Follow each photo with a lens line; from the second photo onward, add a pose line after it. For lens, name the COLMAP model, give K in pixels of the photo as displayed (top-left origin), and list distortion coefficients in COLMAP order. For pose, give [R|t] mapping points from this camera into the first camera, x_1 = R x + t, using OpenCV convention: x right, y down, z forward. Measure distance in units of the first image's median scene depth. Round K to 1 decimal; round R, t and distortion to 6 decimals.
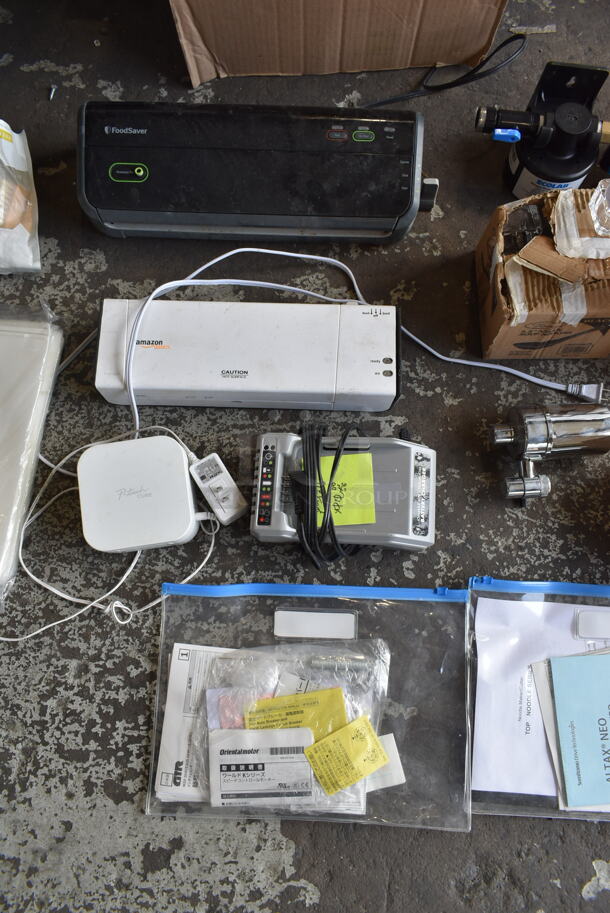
lens RADIAL K [[692.1, 0, 302.8], [0, 692.1, 453.3], [0, 0, 1]] dist [-0.025993, 0.015321]
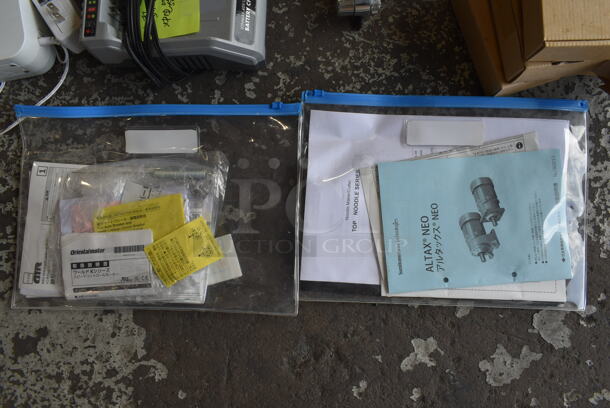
lens RADIAL K [[462.4, 0, 306.4], [0, 462.4, 201.0], [0, 0, 1]] dist [-0.025993, 0.015321]
pose [[0.999348, -0.029488, -0.020834, 0.248429], [0.032401, 0.987034, 0.157204, 0.226316], [0.015928, -0.157777, 0.987346, 0.267079]]
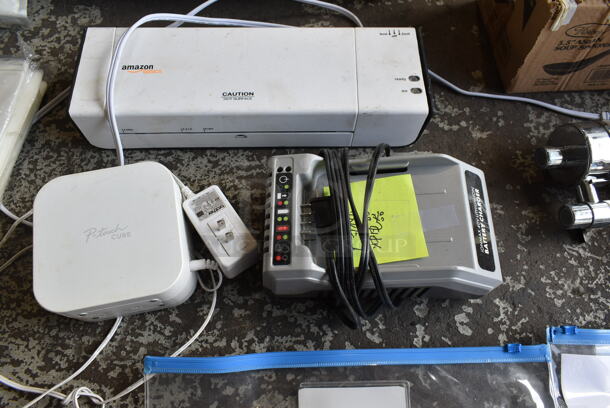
lens RADIAL K [[462.4, 0, 307.9], [0, 462.4, 201.3], [0, 0, 1]] dist [-0.025993, 0.015321]
pose [[0.997947, -0.039080, 0.050747, -0.046211], [0.048058, 0.980630, -0.189881, 0.120640], [-0.042344, 0.191930, 0.980495, 0.457859]]
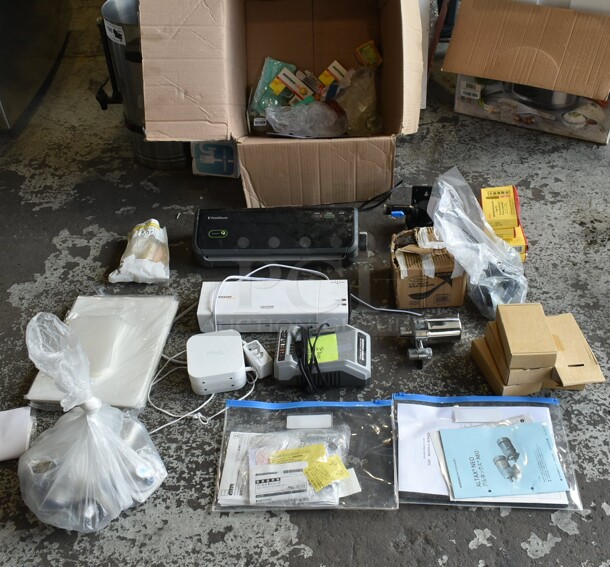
lens RADIAL K [[743.2, 0, 325.0], [0, 743.2, 242.1], [0, 0, 1]] dist [-0.022879, 0.000000]
pose [[0.999408, -0.034371, 0.001562, 0.069918], [0.028445, 0.799845, -0.599532, 1.004541], [0.019357, 0.599221, 0.800349, -0.808798]]
